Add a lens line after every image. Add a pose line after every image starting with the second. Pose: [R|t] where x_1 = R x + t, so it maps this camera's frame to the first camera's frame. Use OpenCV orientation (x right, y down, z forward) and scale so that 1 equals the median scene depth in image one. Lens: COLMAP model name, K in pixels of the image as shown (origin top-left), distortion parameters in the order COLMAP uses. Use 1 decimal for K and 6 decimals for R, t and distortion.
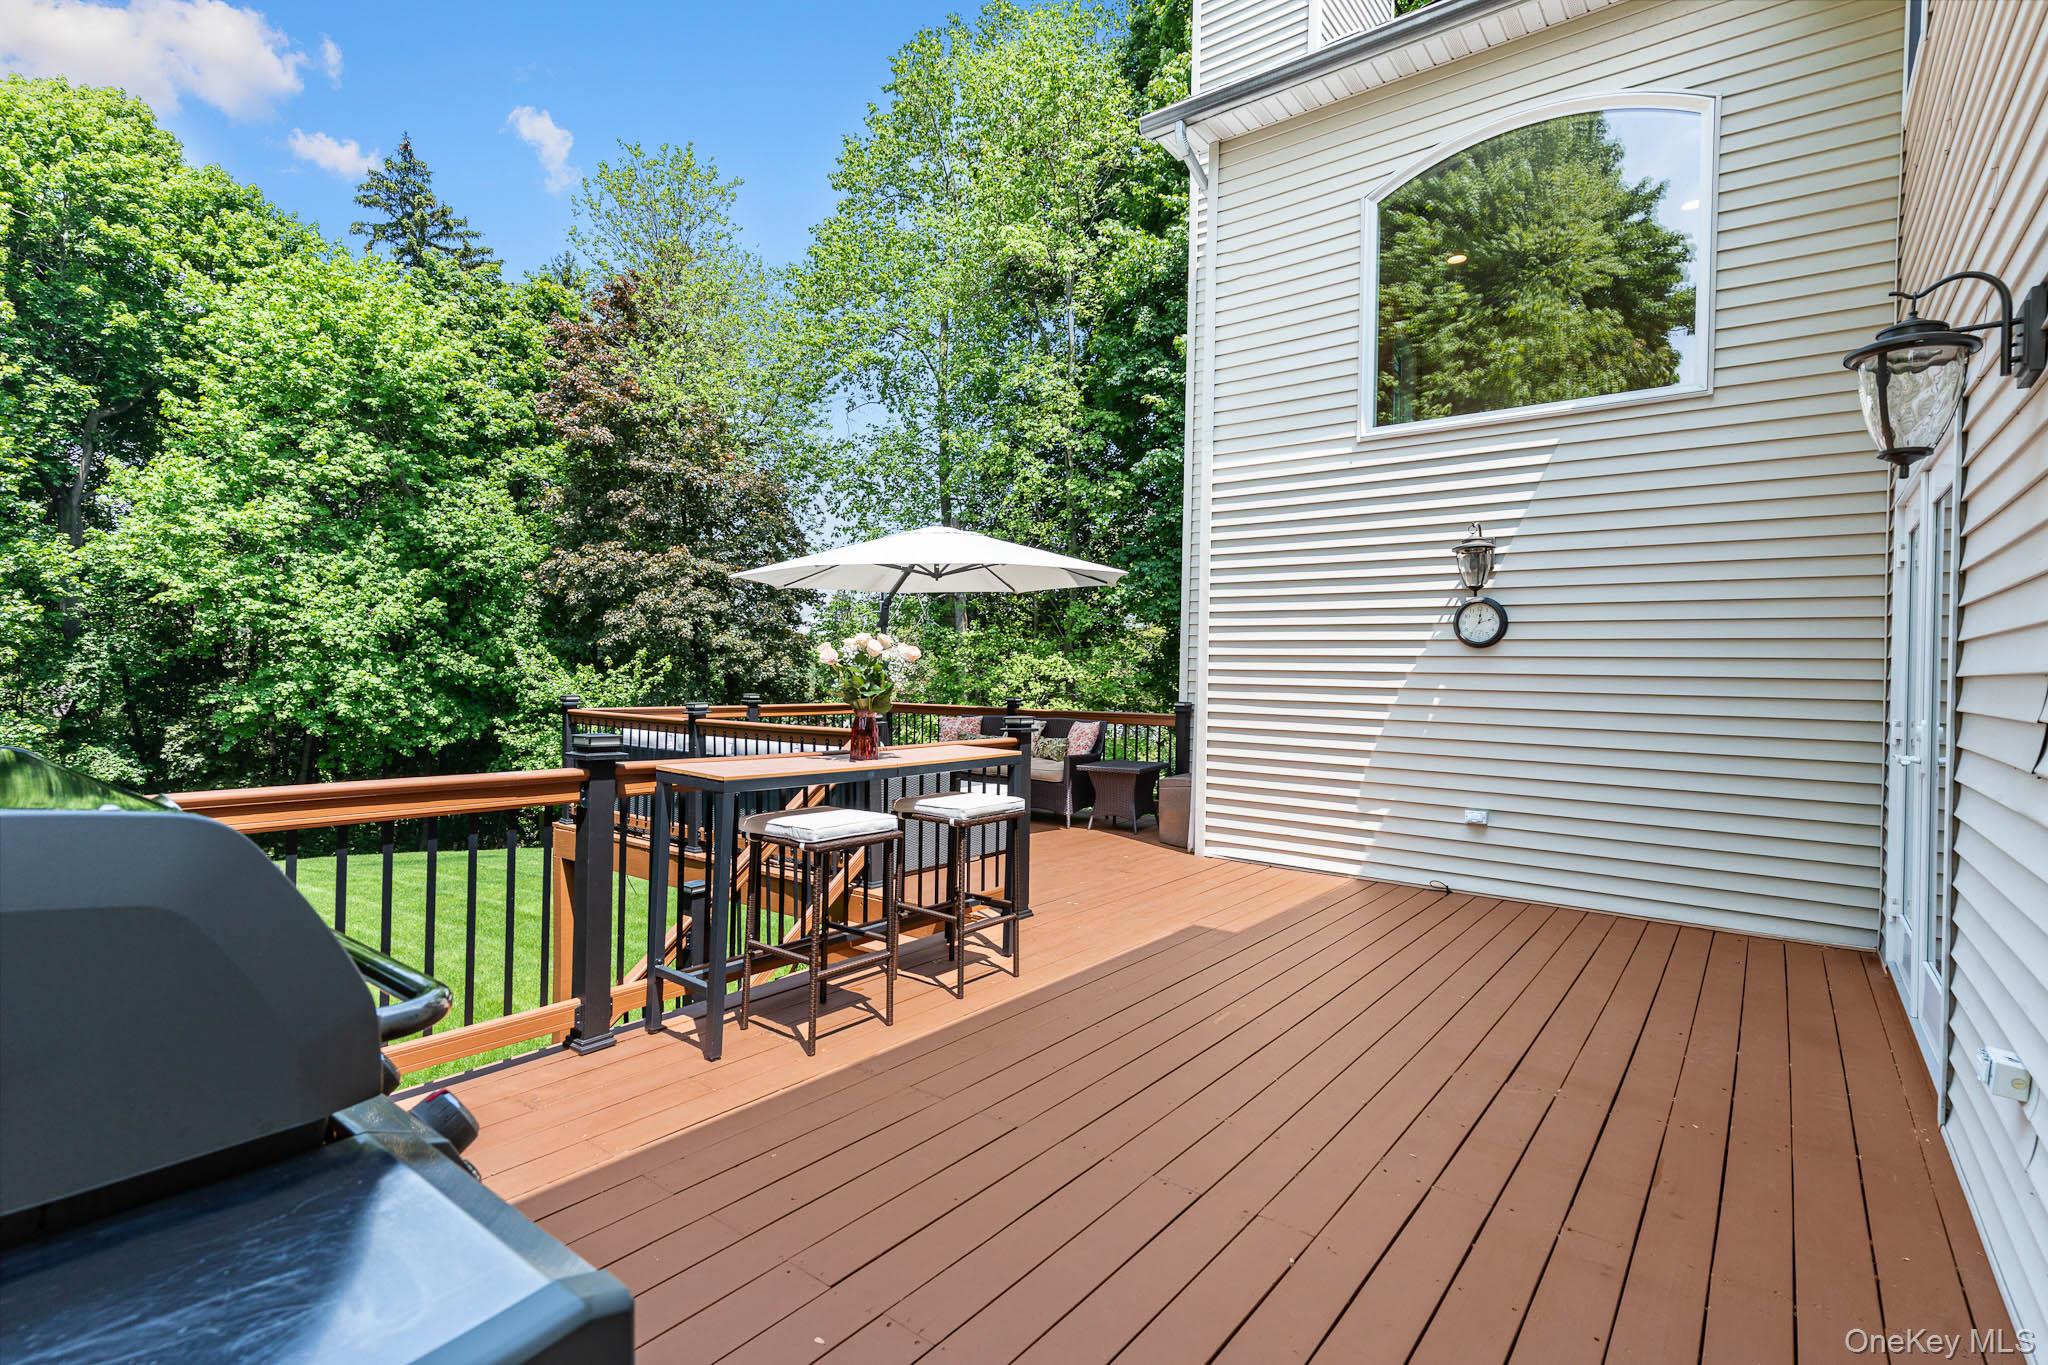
lens RADIAL K [[986.8, 0, 1020.5], [0, 986.8, 675.0], [0, 0, 1]] dist [0.002256, 0.000809]
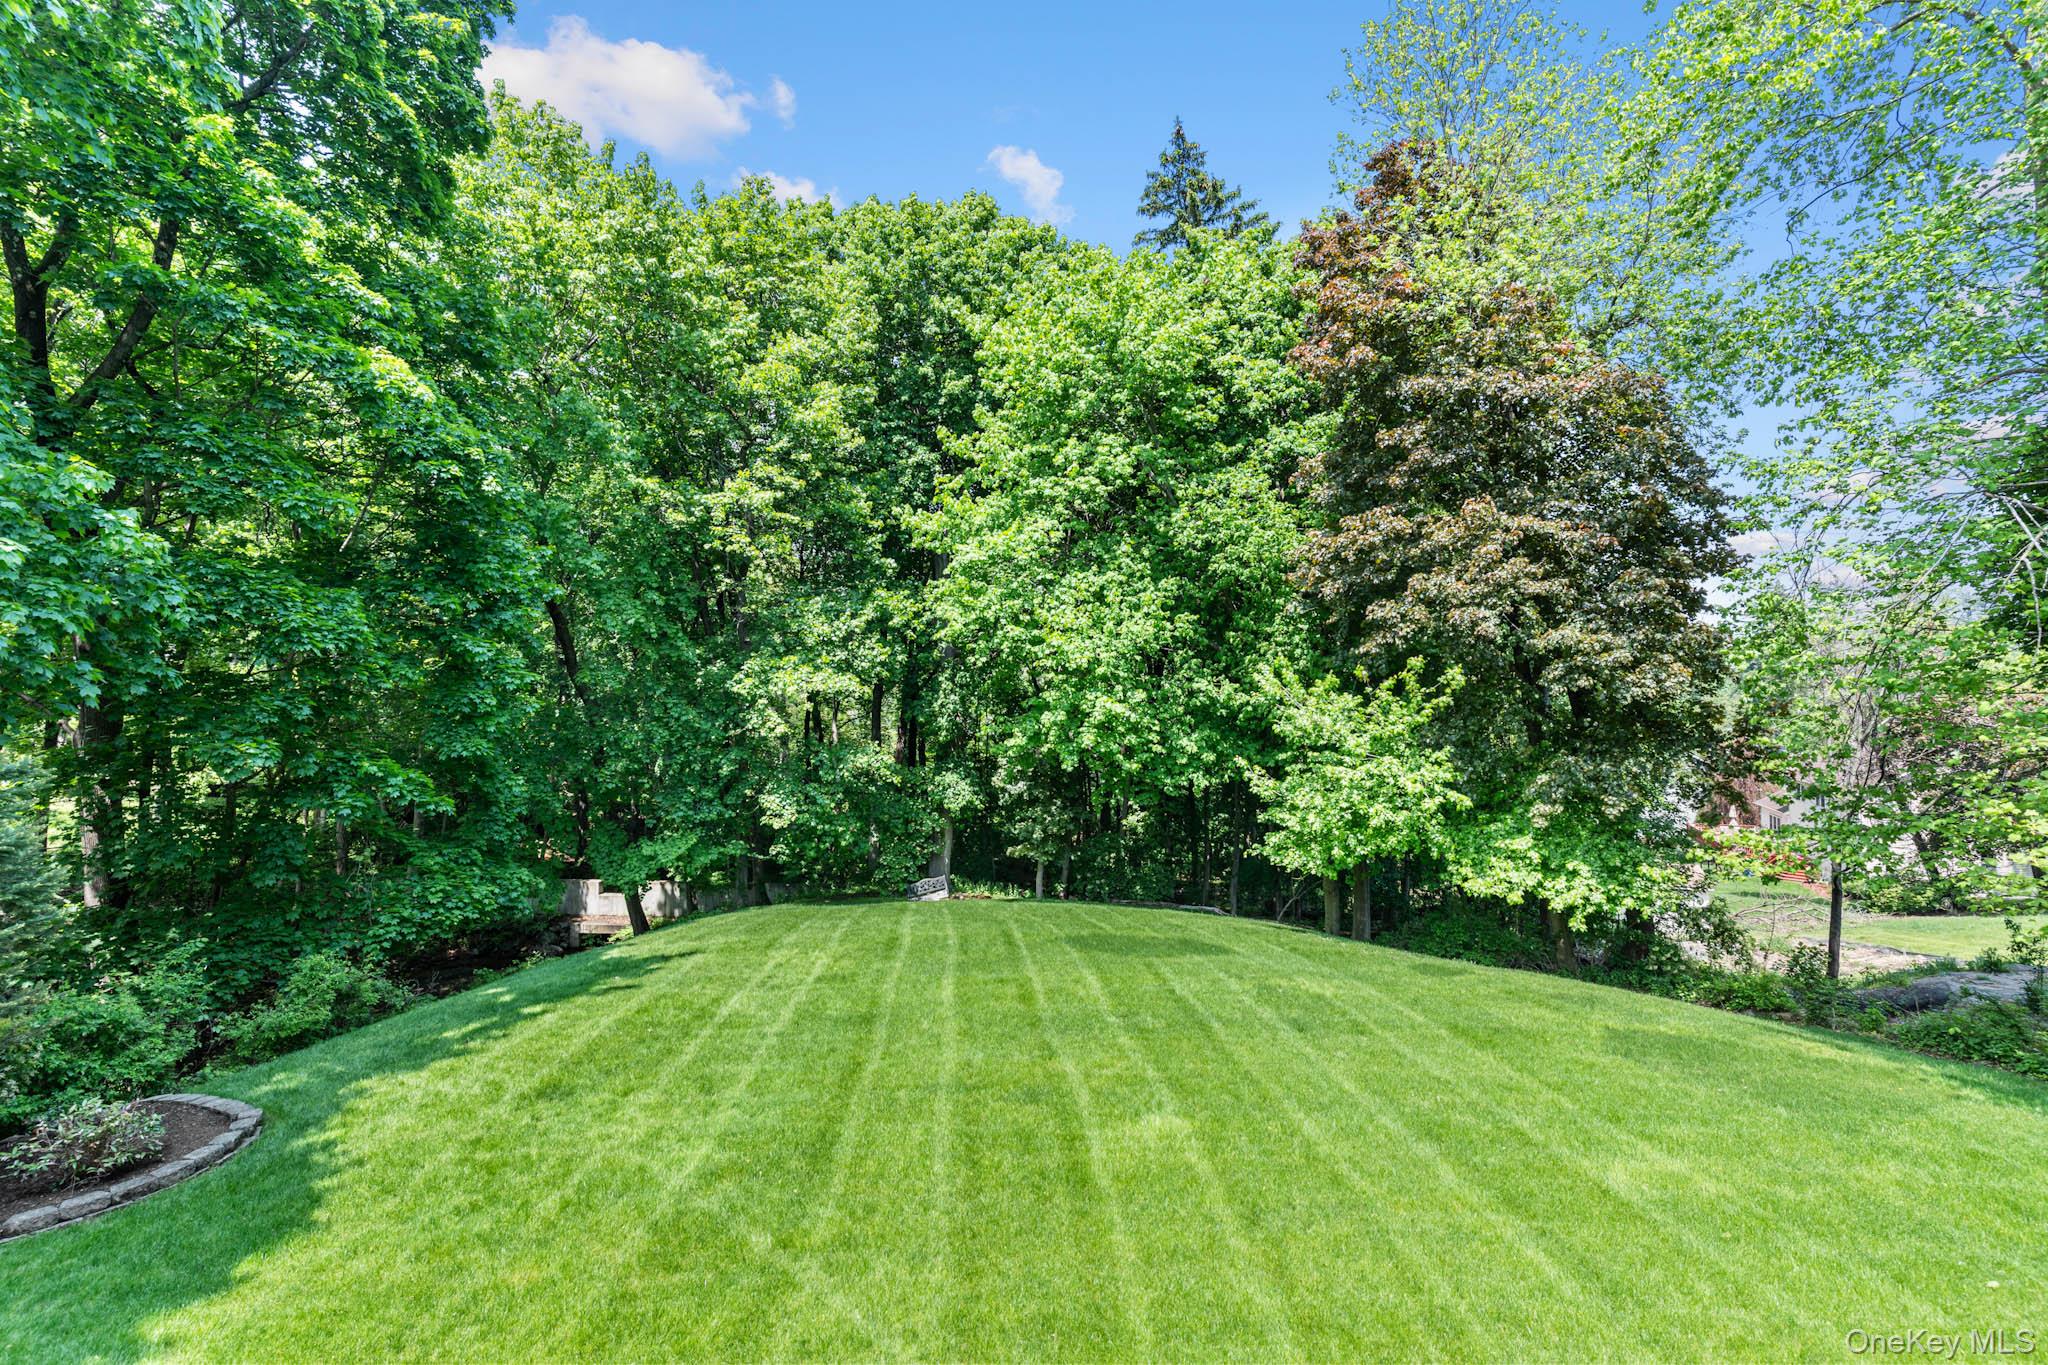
lens RADIAL K [[986.8, 0, 1015.3], [0, 986.8, 689.4], [0, 0, 1]] dist [0.002256, 0.000809]
pose [[0.671750, -0.030715, -0.740141, -0.069711], [0.017165, 0.999517, -0.025900, 0.008340], [0.740579, 0.004694, 0.671953, 0.329979]]
